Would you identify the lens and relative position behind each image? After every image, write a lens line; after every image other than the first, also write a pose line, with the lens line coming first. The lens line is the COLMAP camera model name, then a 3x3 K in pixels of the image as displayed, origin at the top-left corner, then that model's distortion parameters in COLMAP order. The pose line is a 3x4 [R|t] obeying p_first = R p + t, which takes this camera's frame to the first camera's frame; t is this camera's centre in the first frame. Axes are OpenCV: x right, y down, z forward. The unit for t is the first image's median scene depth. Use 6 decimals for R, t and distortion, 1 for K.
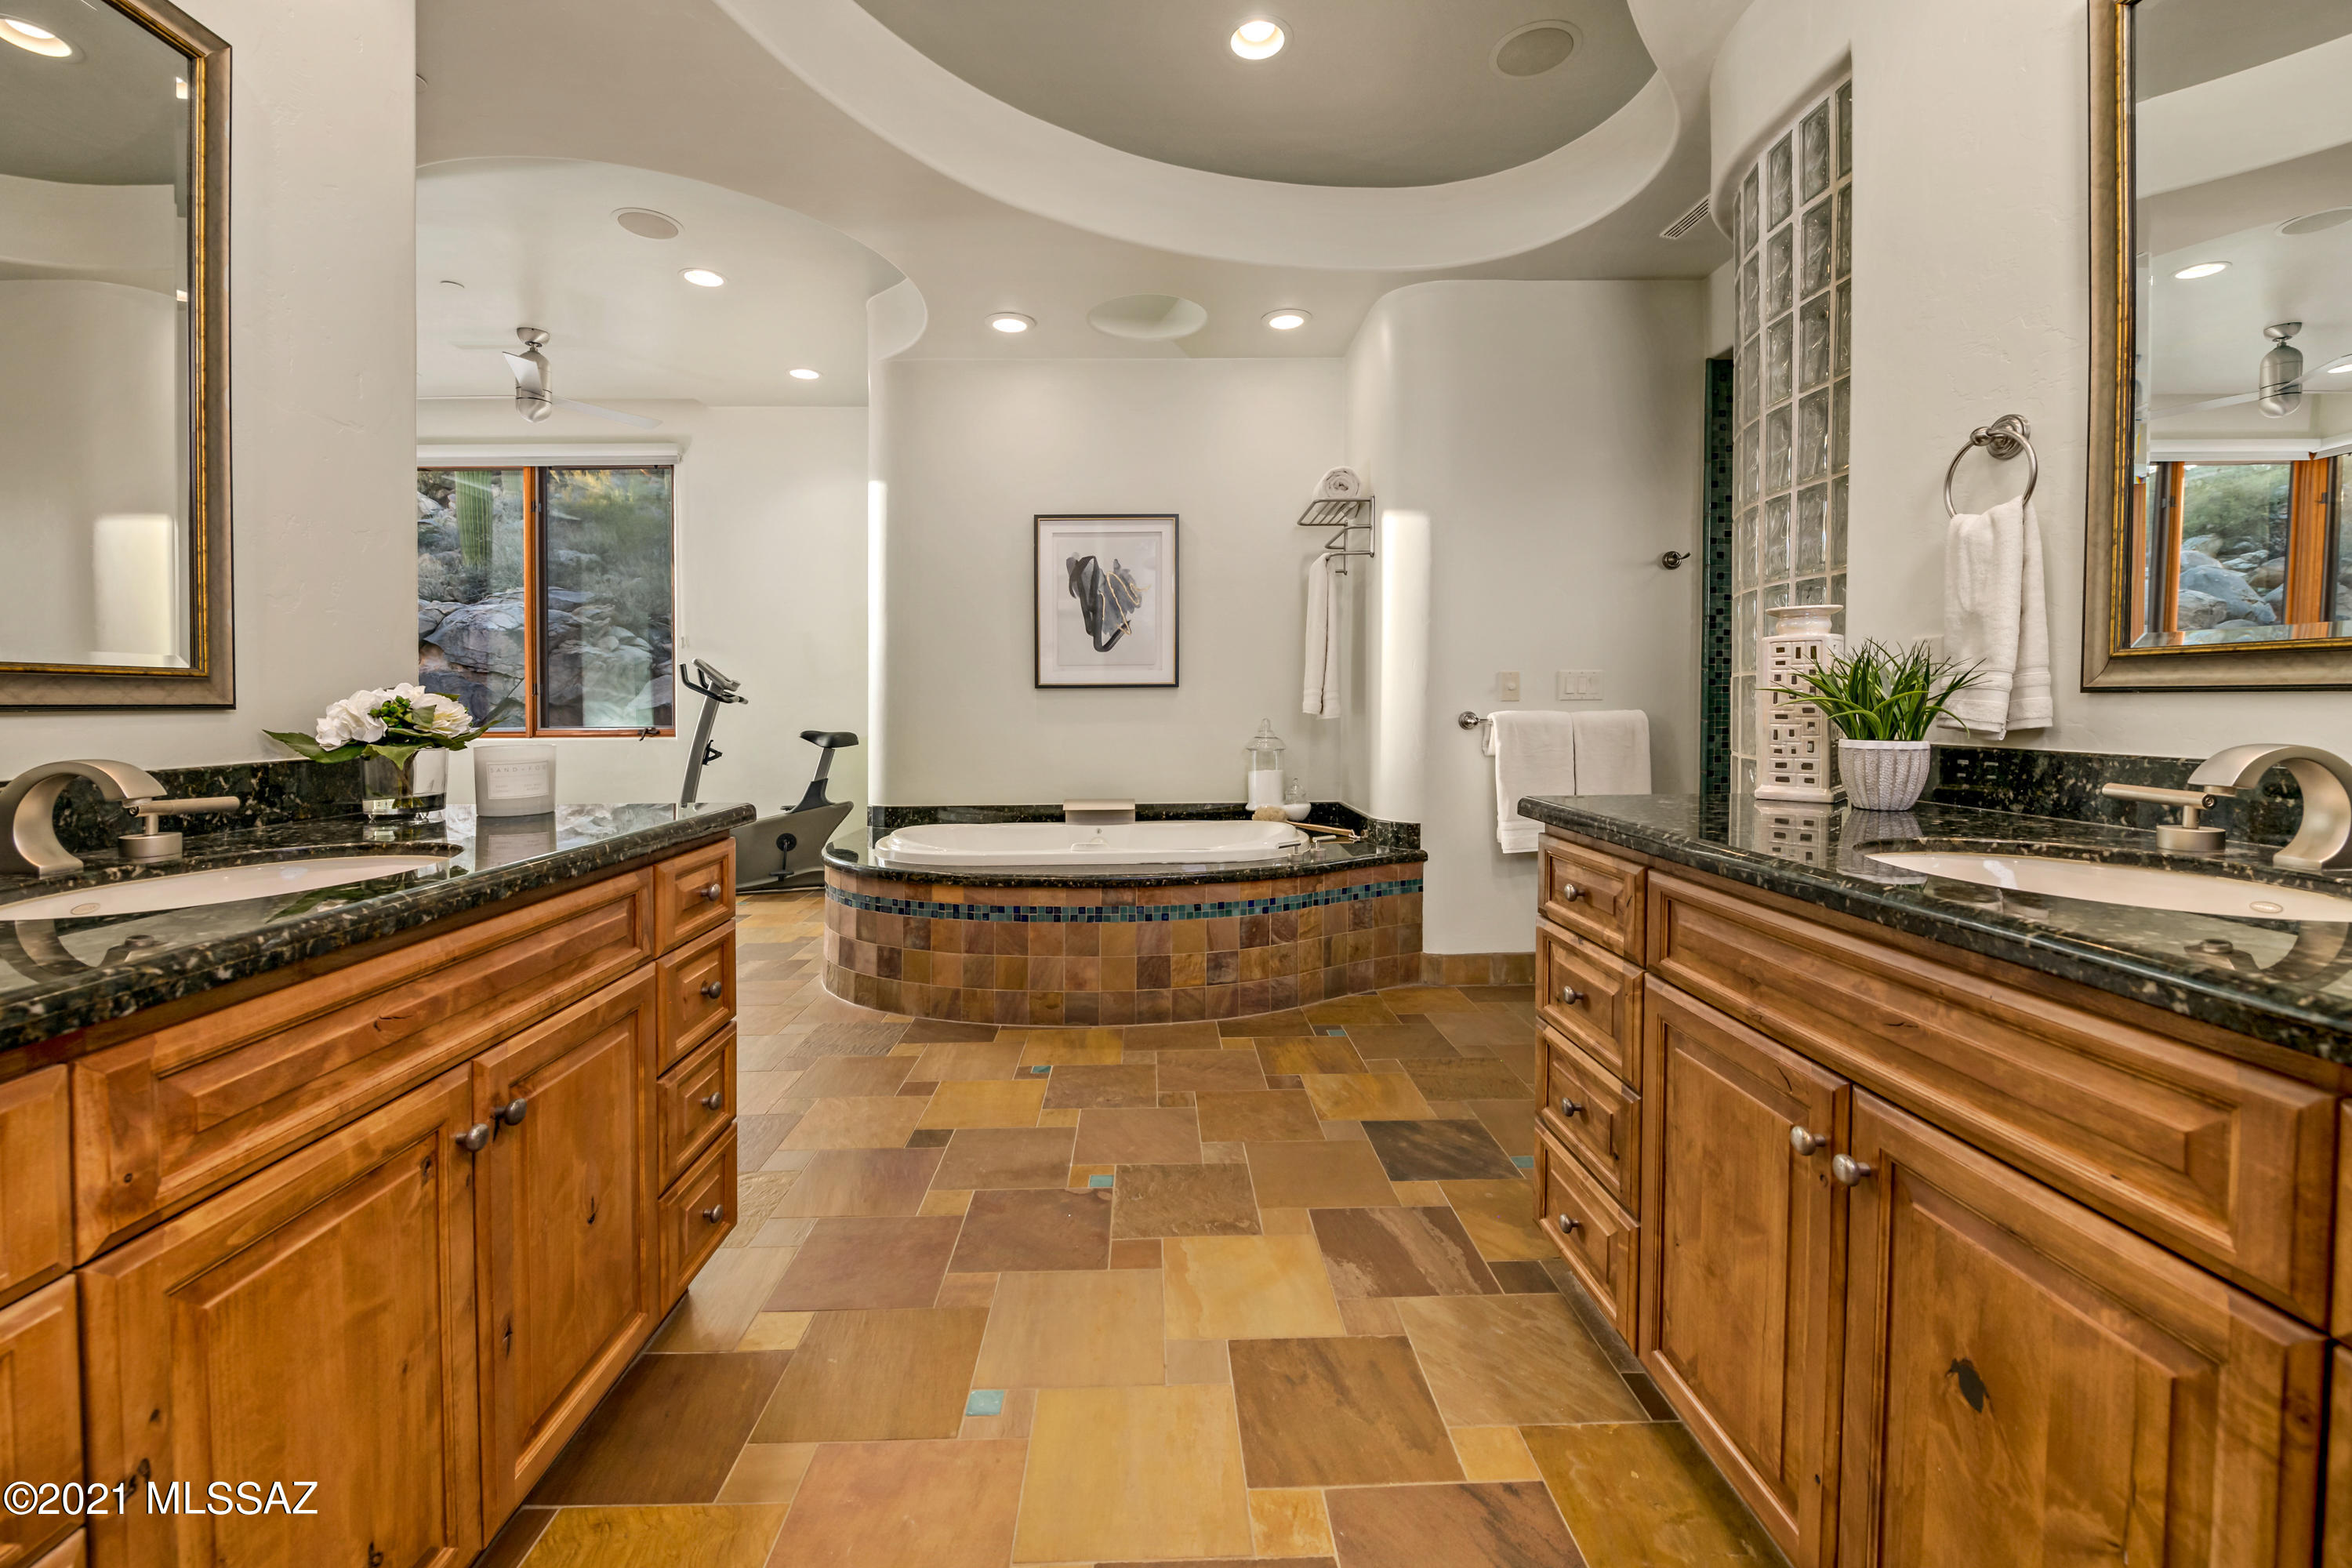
lens RADIAL K [[966.8, 0, 1167.9], [0, 966.8, 675.1], [0, 0, 1]] dist [-0.000478, -0.004472]
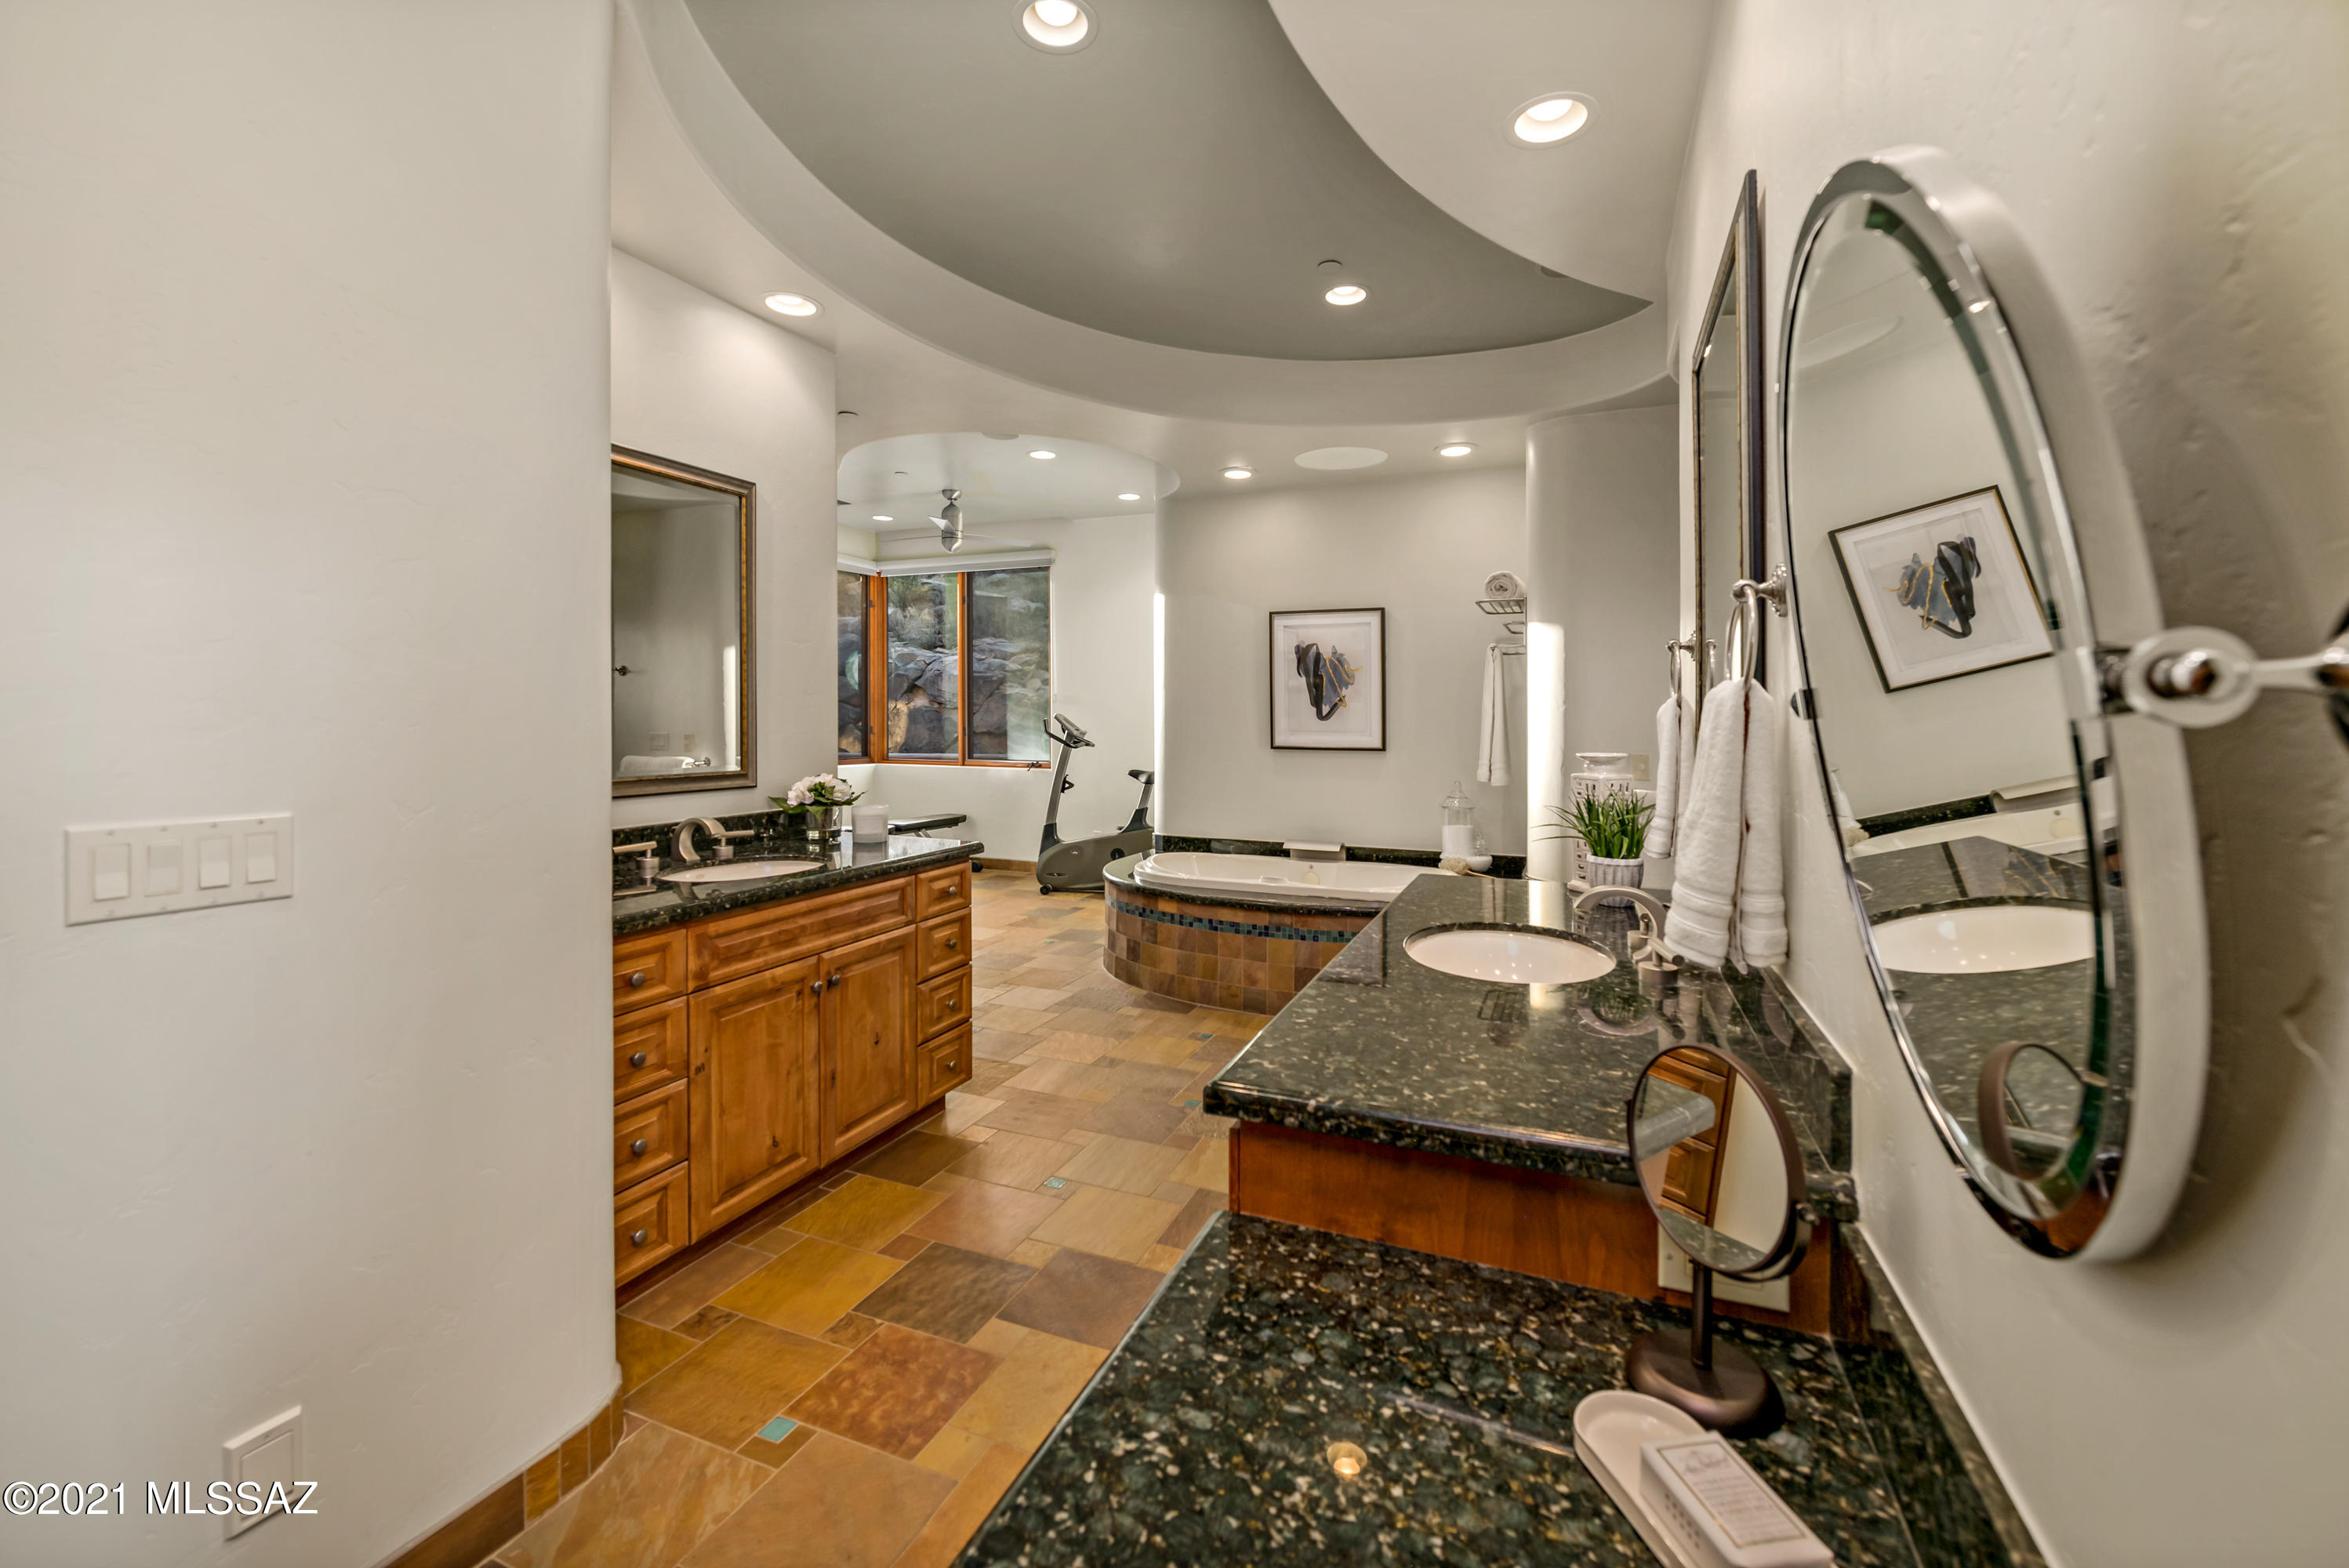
lens RADIAL K [[965.5, 0, 1166.4], [0, 965.5, 675.2], [0, 0, 1]] dist [-0.000478, -0.004472]
pose [[0.910213, -0.004800, -0.414113, 0.703338], [-0.001921, 0.999873, -0.015810, -0.167889], [0.414137, 0.015186, 0.910088, -0.547762]]
